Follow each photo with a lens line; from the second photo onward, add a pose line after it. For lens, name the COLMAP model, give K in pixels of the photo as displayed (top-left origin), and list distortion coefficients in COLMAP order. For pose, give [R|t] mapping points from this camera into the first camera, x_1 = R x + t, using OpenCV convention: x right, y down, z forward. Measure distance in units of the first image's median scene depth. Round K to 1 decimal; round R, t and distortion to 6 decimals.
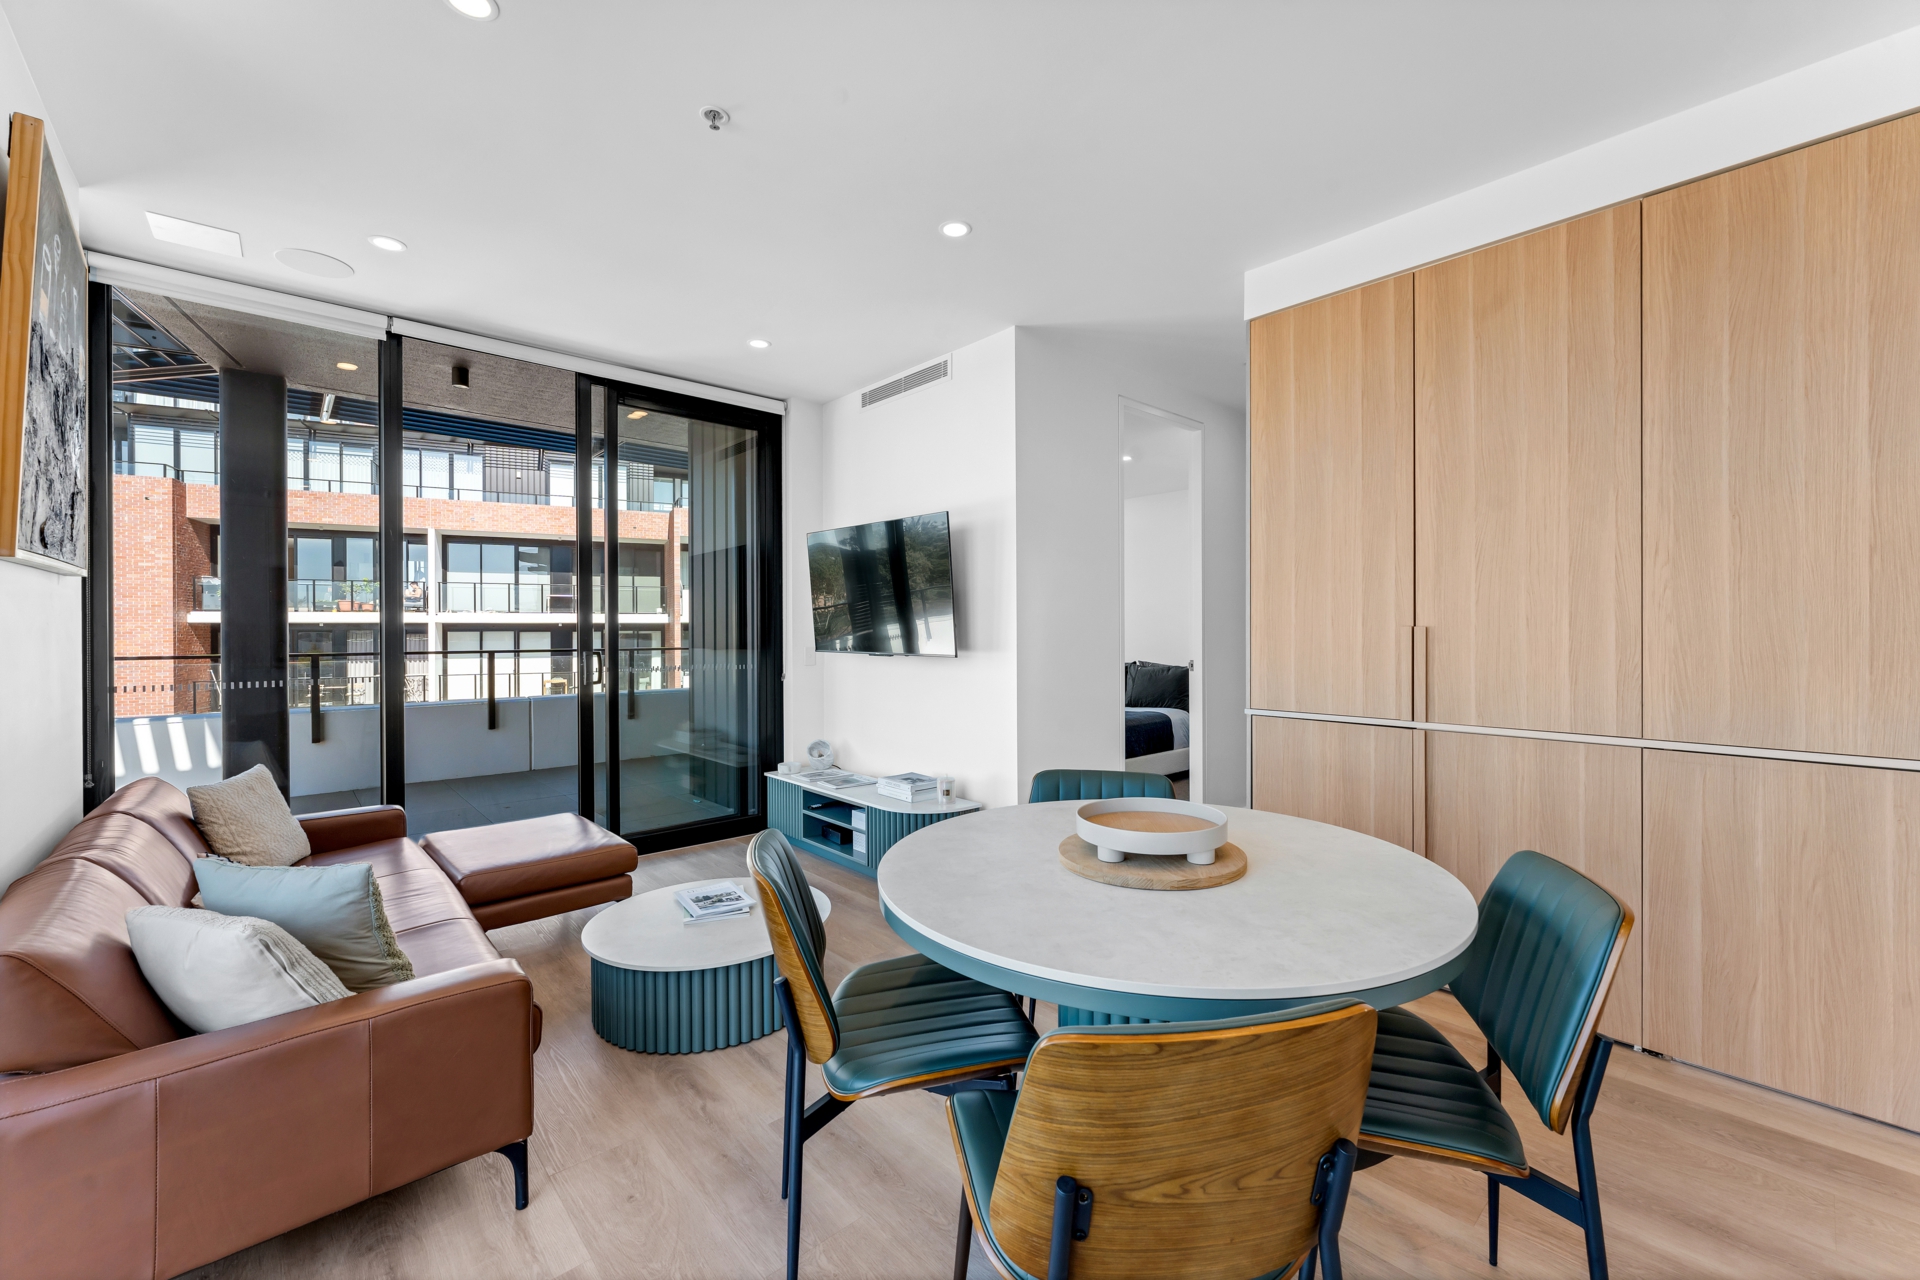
lens RADIAL K [[765.0, 0, 969.5], [0, 765.0, 631.9], [0, 0, 1]] dist [-0.002068, -0.000013]
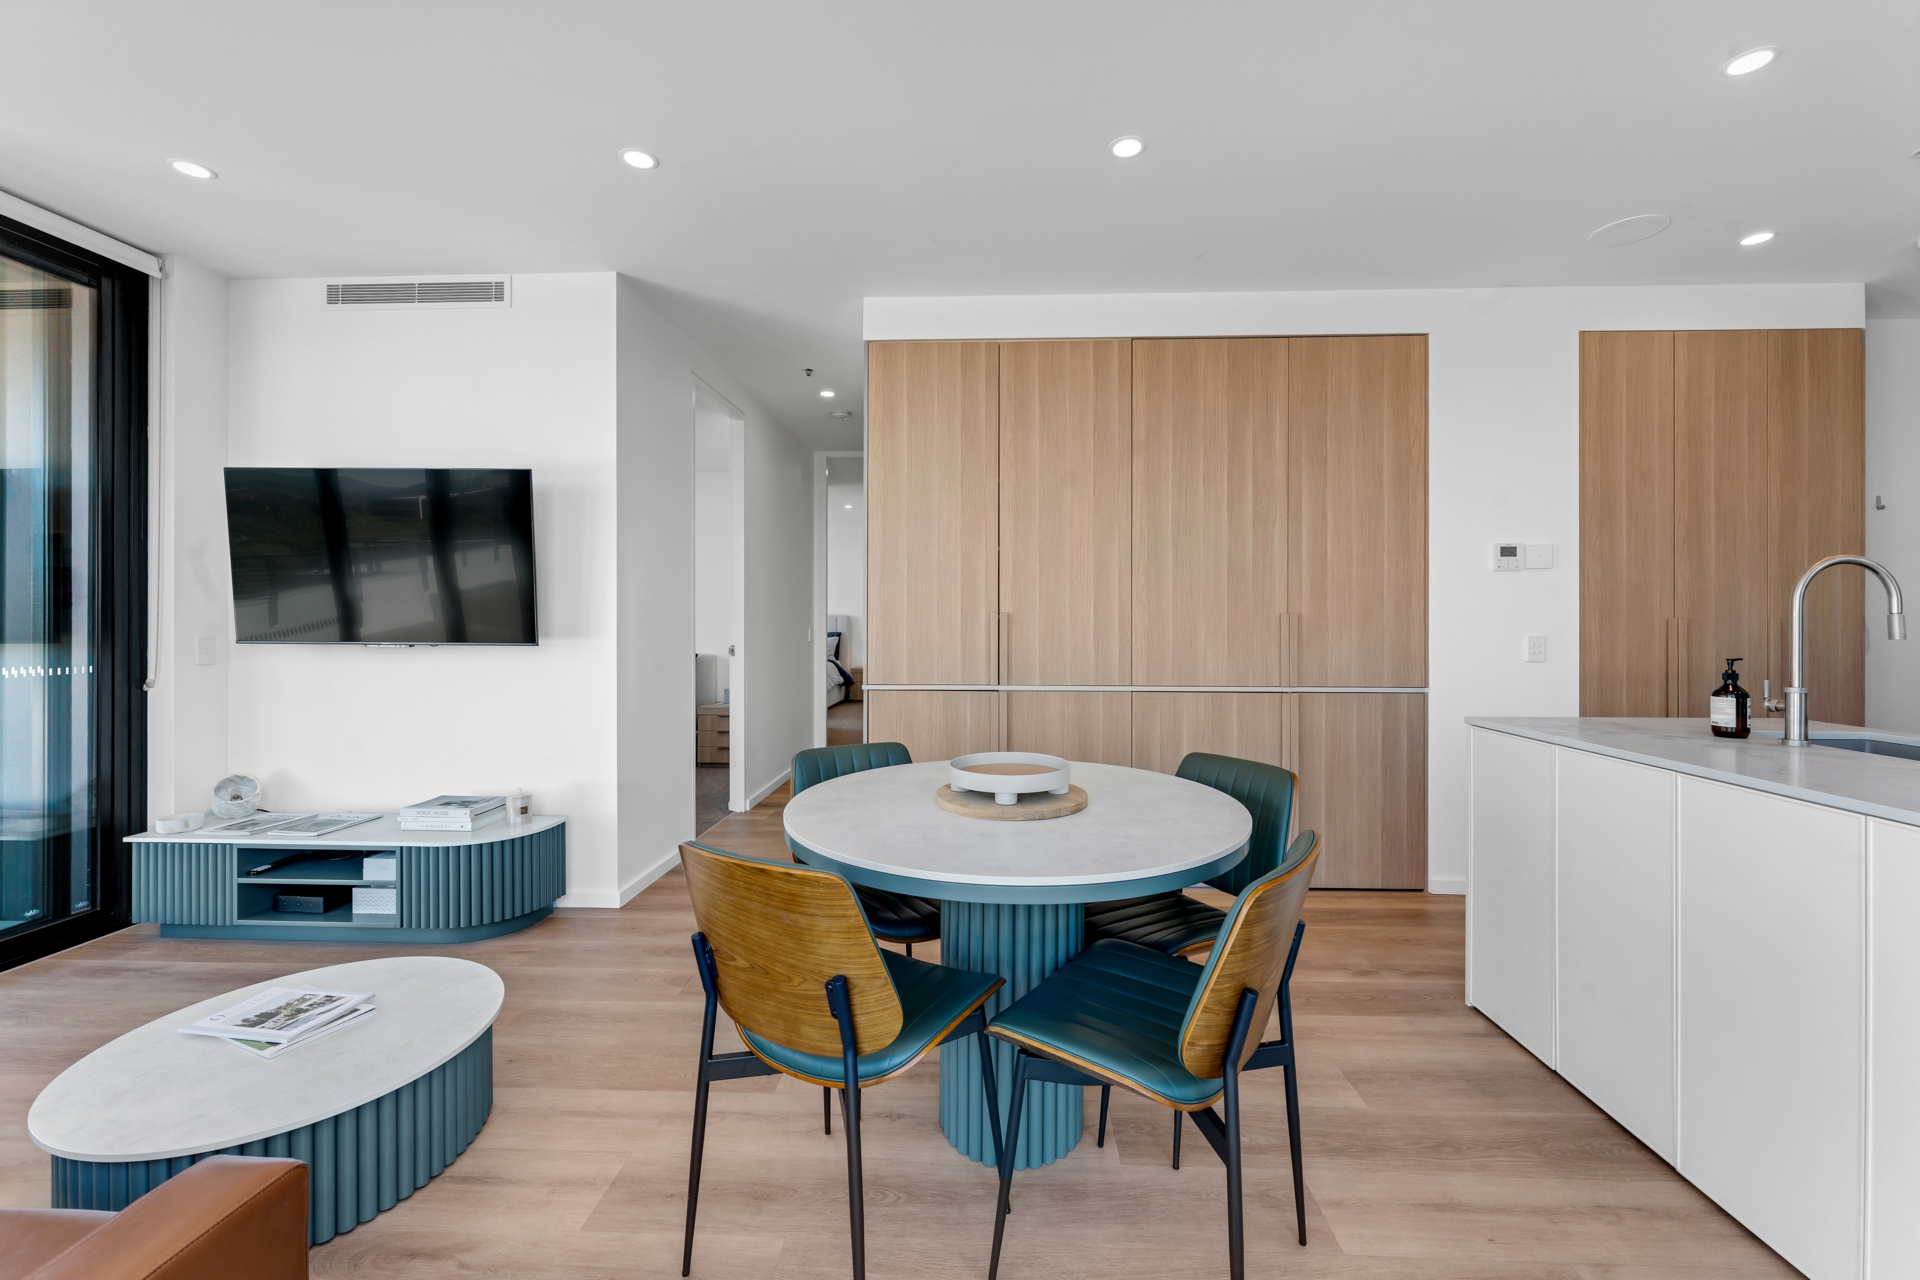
lens RADIAL K [[763.1, 0, 965.8], [0, 763.1, 625.7], [0, 0, 1]] dist [0.001211, 0.000416]
pose [[0.708290, -0.001634, 0.705920, -0.329178], [-0.001508, 0.999992, 0.003829, 0.008495], [-0.705920, -0.003777, 0.708281, 0.096746]]
